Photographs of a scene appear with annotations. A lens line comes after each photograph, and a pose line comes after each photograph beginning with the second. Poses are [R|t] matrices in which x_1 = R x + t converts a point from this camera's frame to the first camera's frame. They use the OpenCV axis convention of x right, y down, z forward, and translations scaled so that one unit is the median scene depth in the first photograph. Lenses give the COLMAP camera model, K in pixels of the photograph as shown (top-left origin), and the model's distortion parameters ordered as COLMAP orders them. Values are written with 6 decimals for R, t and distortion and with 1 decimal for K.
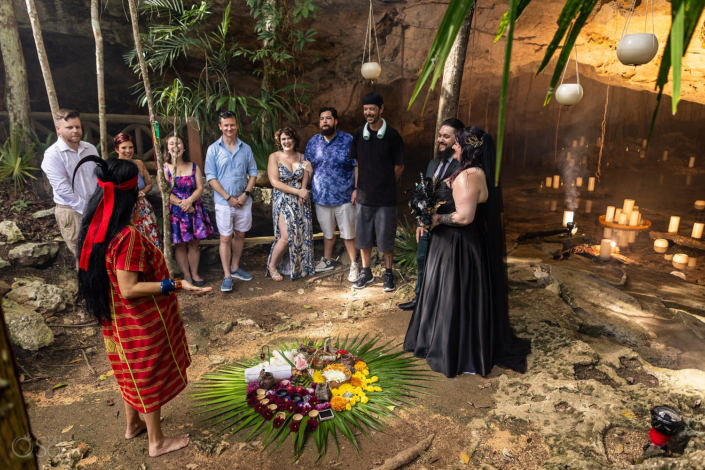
lens RADIAL K [[487.4, 0, 352.5], [0, 487.4, 235.0], [0, 0, 1]] dist [-0.005877, -0.001871]
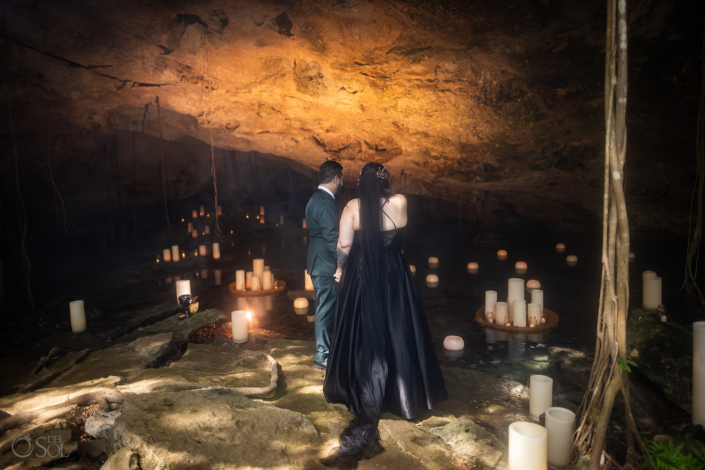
lens RADIAL K [[487.4, 0, 352.5], [0, 487.4, 235.0], [0, 0, 1]] dist [-0.005877, -0.001871]
pose [[0.750637, -0.084977, 0.655227, 0.137759], [0.199801, 0.974459, -0.102516, 0.004906], [-0.629780, 0.207867, 0.748444, 0.247790]]
